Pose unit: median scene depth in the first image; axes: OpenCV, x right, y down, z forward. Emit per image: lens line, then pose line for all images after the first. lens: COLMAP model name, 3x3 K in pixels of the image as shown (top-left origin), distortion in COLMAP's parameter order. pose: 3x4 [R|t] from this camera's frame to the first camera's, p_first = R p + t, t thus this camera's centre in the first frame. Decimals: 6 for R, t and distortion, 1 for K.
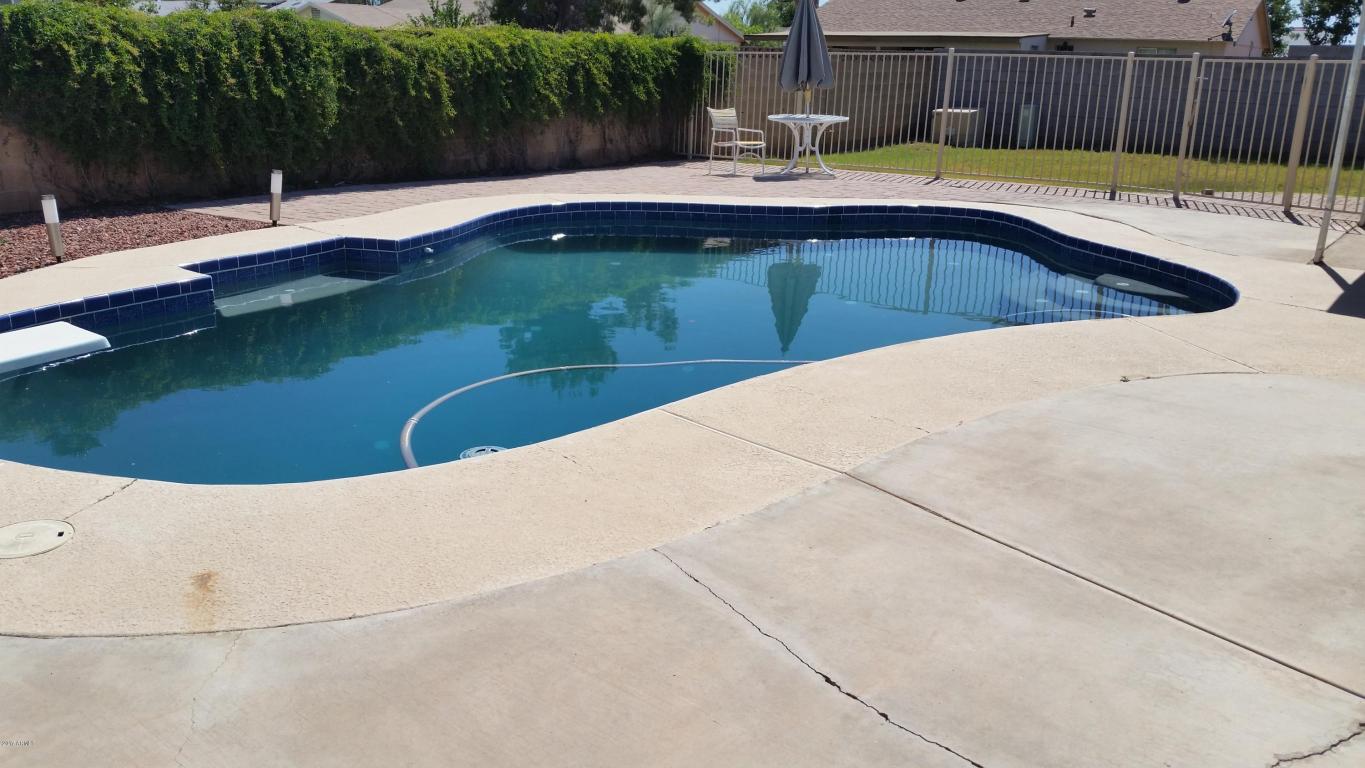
lens RADIAL K [[1123.5, 0, 670.4], [0, 1123.5, 378.1], [0, 0, 1]] dist [0.170710, -0.407104]
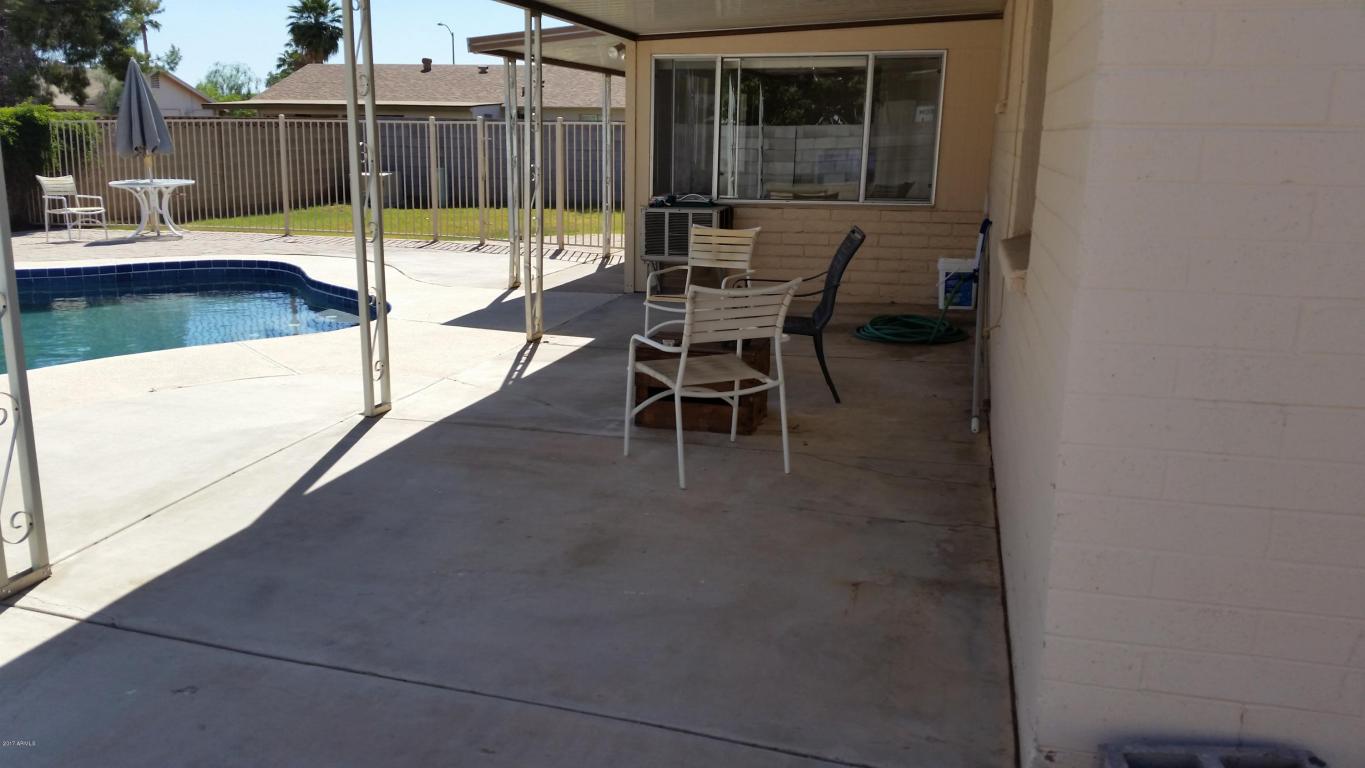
lens RADIAL K [[1123.5, 0, 670.4], [0, 1123.5, 378.1], [0, 0, 1]] dist [0.170710, -0.407104]
pose [[0.927132, -0.096626, 0.362064, 0.164016], [0.116924, 0.992541, -0.034520, 0.031324], [-0.356028, 0.074339, 0.931514, -0.093990]]
